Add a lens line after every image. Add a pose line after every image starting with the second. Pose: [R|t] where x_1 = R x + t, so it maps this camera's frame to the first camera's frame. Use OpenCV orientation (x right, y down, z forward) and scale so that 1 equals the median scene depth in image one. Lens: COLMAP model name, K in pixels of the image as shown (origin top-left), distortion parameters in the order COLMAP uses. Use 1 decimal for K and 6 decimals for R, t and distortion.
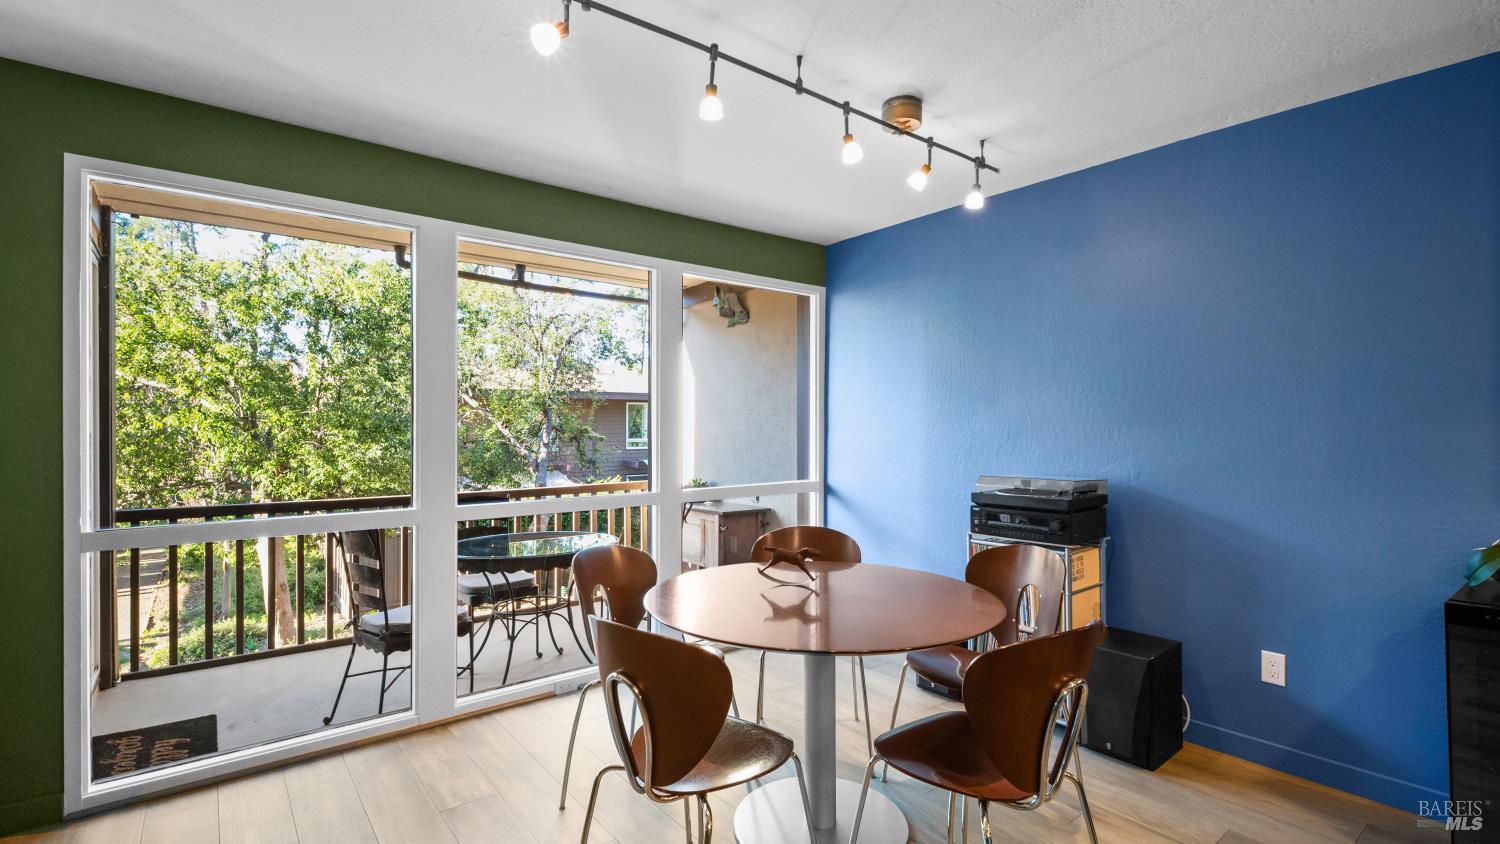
lens RADIAL K [[683.6, 0, 743.2], [0, 683.6, 424.6], [0, 0, 1]] dist [0.000667, -0.000559]
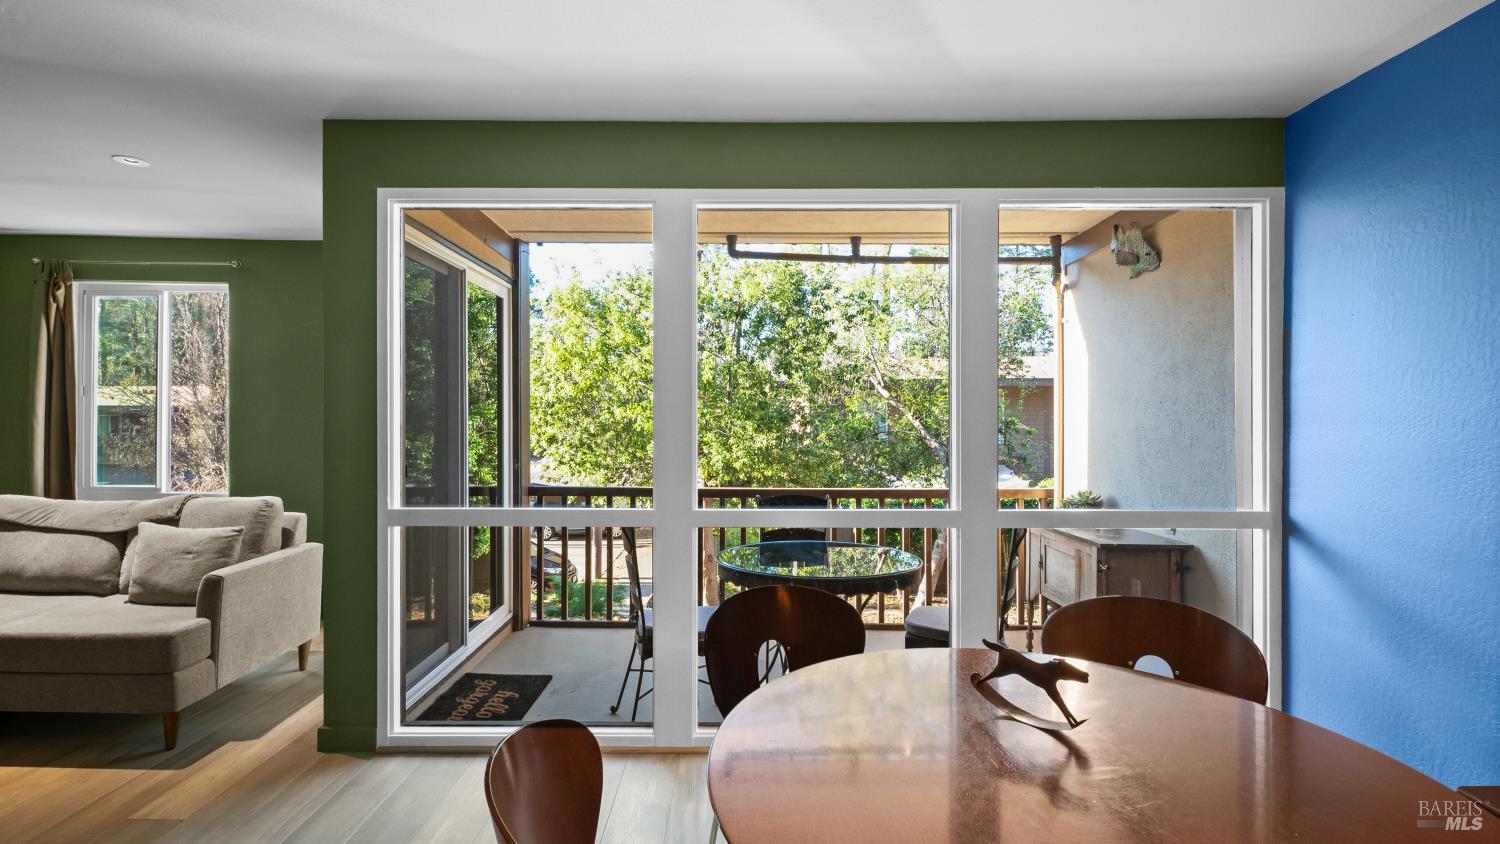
lens RADIAL K [[677.0, 0, 745.1], [0, 677.0, 413.6], [0, 0, 1]] dist [0.015362, -0.000262]
pose [[0.781709, 0.000871, -0.623643, 0.110937], [-0.001932, 0.999998, -0.001026, -0.002689], [0.623641, 0.002007, 0.781709, 0.218149]]
